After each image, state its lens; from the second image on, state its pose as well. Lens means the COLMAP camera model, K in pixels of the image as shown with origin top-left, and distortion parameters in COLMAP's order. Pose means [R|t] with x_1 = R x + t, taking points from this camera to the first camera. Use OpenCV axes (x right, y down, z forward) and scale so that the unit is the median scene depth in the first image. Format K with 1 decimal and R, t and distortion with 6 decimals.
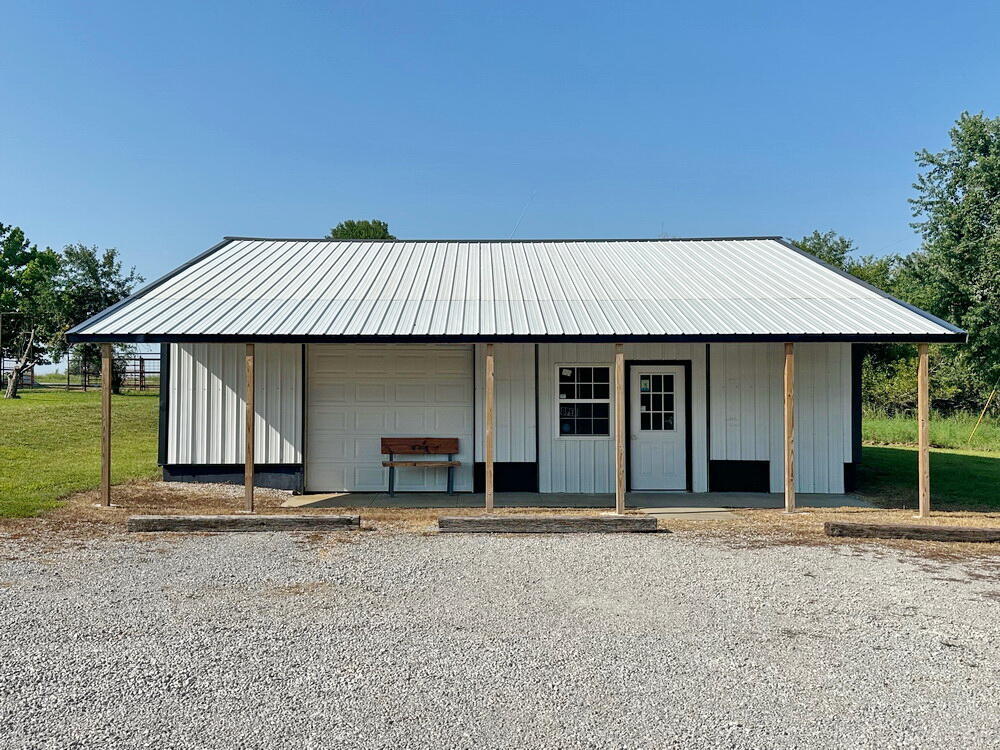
lens RADIAL K [[928.2, 0, 500.0], [0, 928.2, 375.0], [0, 0, 1]] dist [0.178032, -0.348175]
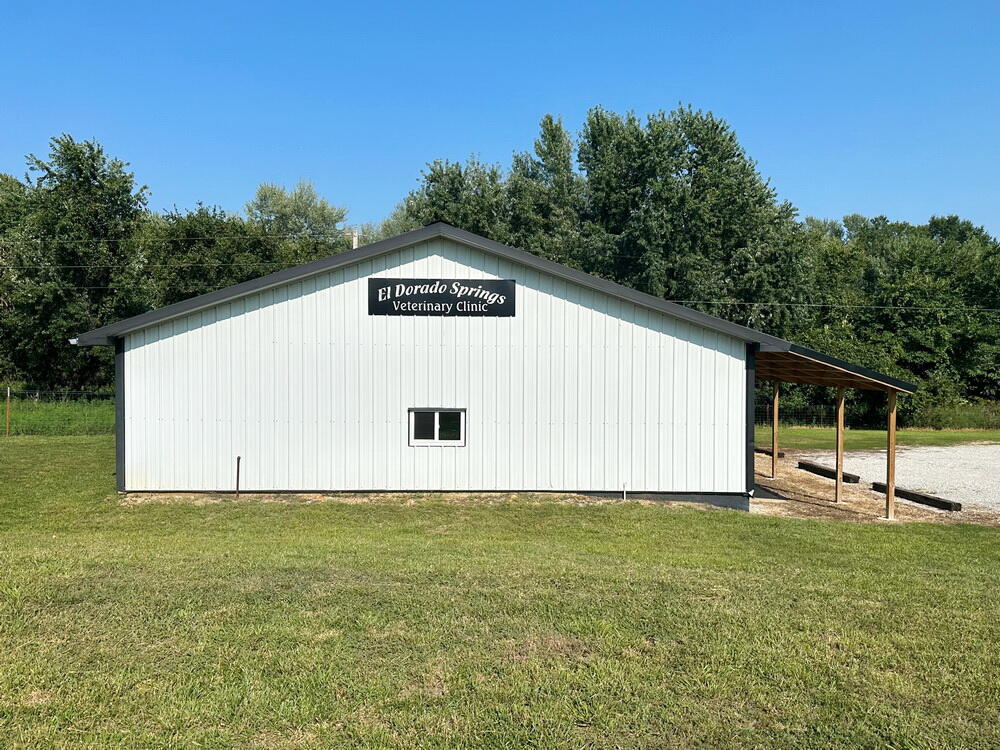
lens RADIAL K [[763.5, 0, 500.0], [0, 763.5, 375.0], [0, 0, 1]] dist [0.048010, -0.004593]
pose [[-0.012326, -0.022925, 0.999661, -1.211451], [-0.030523, 0.999280, 0.022540, -0.052423], [-0.999458, -0.030235, -0.013017, 1.290864]]
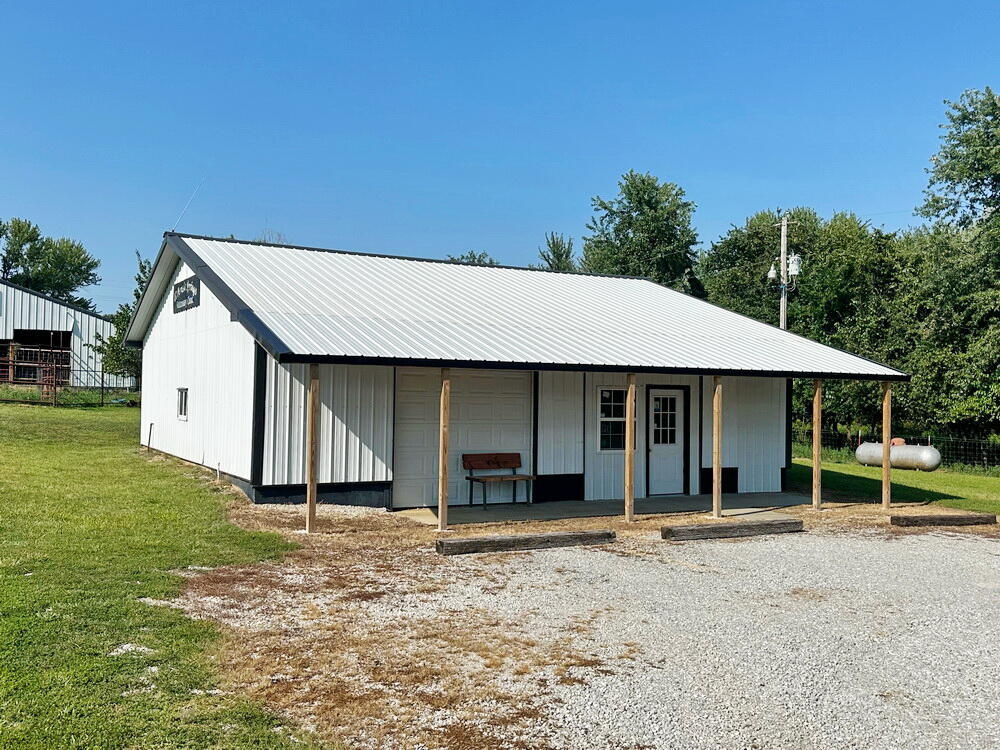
lens RADIAL K [[928.2, 0, 500.0], [0, 928.2, 375.0], [0, 0, 1]] dist [0.178032, -0.348175]
pose [[0.877739, 0.024265, 0.478525, -0.590442], [-0.027370, 0.999625, -0.000484, -0.022418], [-0.478357, -0.012672, 0.878074, 0.058664]]
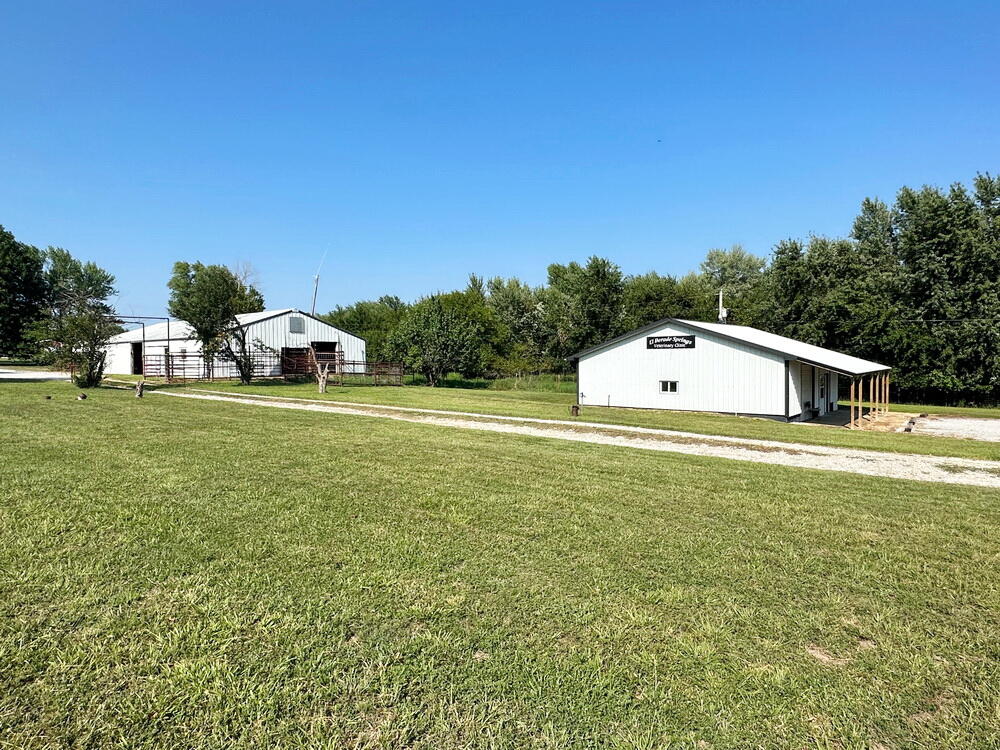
lens RADIAL K [[591.8, 0, 500.0], [0, 591.8, 375.0], [0, 0, 1]] dist [-0.002687, 0.001228]
pose [[0.644417, -0.025446, 0.764250, -2.165631], [-0.011209, 0.999024, 0.042714, -0.087837], [-0.764592, -0.036092, 0.643504, 0.539813]]
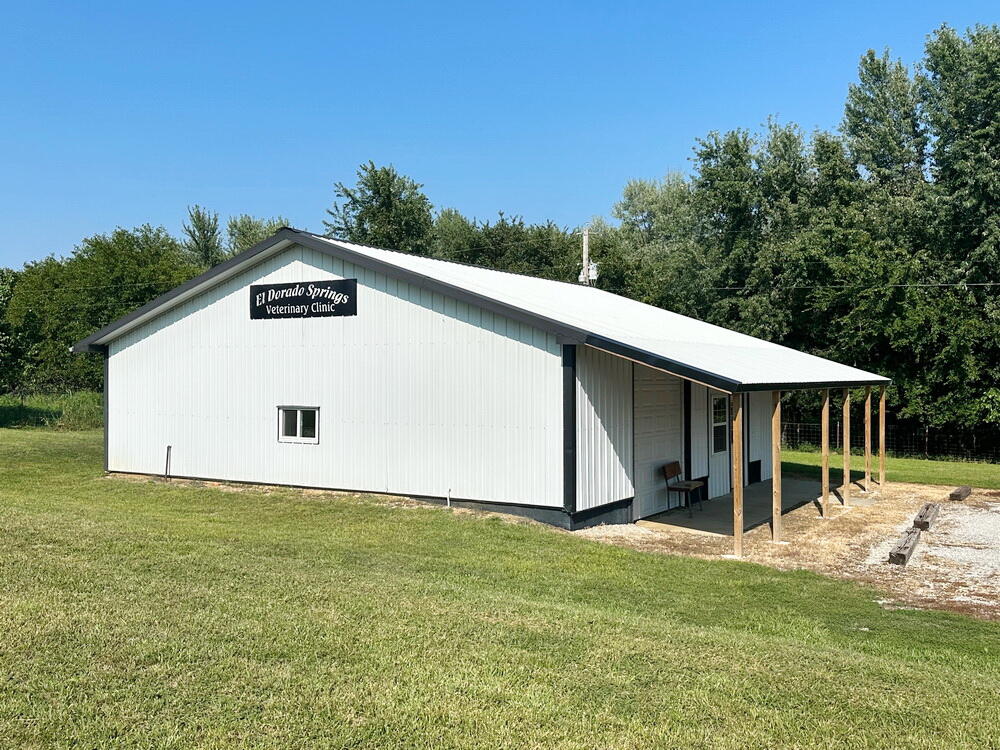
lens RADIAL K [[924.2, 0, 500.0], [0, 924.2, 375.0], [0, 0, 1]] dist [0.151628, -0.335676]
pose [[0.529366, 0.001248, 0.848392, -1.152426], [-0.021244, 0.999705, 0.011785, -0.048076], [-0.848127, -0.024262, 0.529237, 0.581212]]
